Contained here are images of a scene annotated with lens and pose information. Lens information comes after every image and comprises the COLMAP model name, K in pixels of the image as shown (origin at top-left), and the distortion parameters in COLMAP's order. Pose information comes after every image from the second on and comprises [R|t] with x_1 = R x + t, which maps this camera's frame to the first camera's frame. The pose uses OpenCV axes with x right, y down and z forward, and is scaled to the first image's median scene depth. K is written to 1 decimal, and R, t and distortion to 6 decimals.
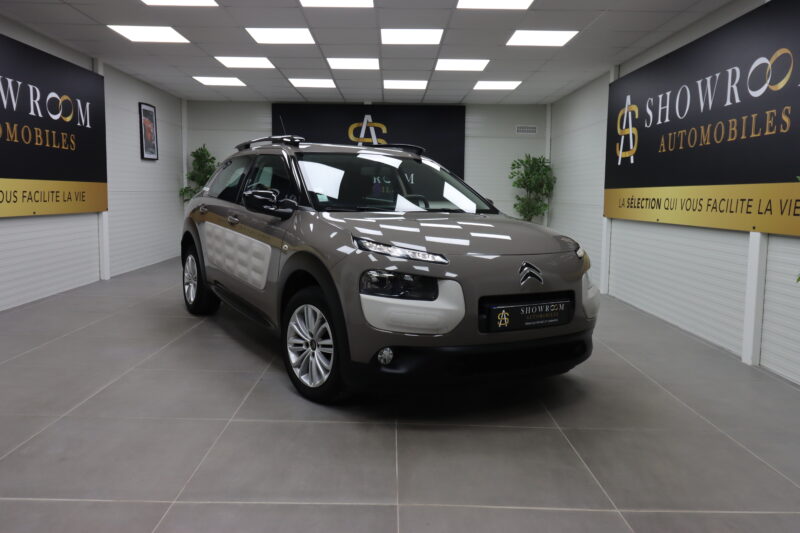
lens RADIAL K [[624.9, 0, 384.5], [0, 624.9, 263.0], [0, 0, 1]] dist [0.028719, -0.003280]
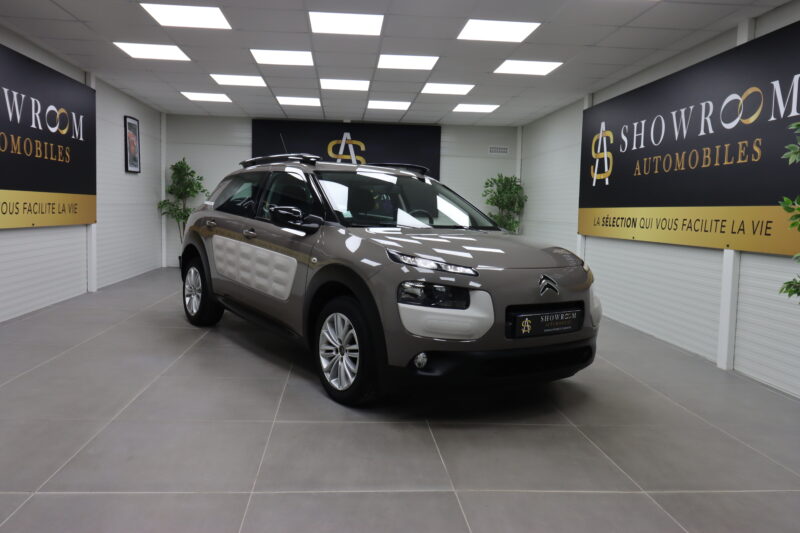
lens RADIAL K [[624.9, 0, 384.5], [0, 624.9, 263.0], [0, 0, 1]] dist [0.028719, -0.003280]
pose [[0.996991, 0.006762, 0.077217, -0.076801], [-0.004939, 0.999705, -0.023787, 0.003037], [-0.077355, 0.023334, 0.996731, -0.044319]]
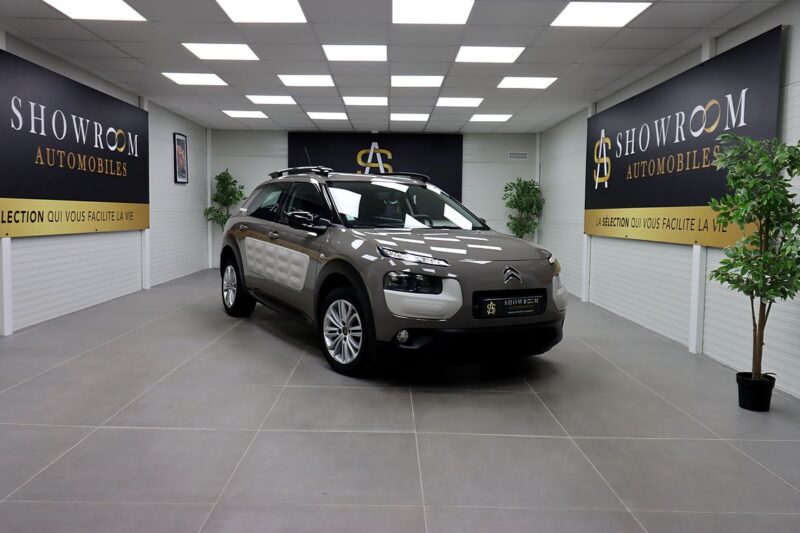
lens RADIAL K [[621.3, 0, 382.6], [0, 621.3, 264.4], [0, 0, 1]] dist [0.035372, -0.000580]
pose [[0.999999, 0.000610, -0.000838, -0.021097], [-0.000632, 0.999626, -0.027345, 0.016850], [0.000821, 0.027346, 0.999626, -0.170380]]
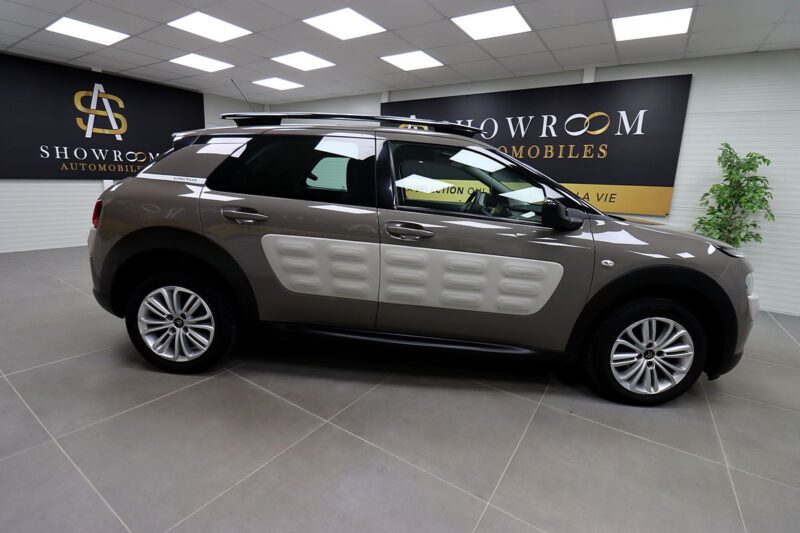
lens RADIAL K [[361.1, 0, 400.0], [0, 361.1, 266.5], [0, 0, 1]] dist [0.000028, -0.017185]
pose [[0.548836, -0.182148, 0.815844, -0.456217], [0.058930, 0.981974, 0.179595, -0.078713], [-0.833850, -0.050490, 0.549677, 0.611353]]
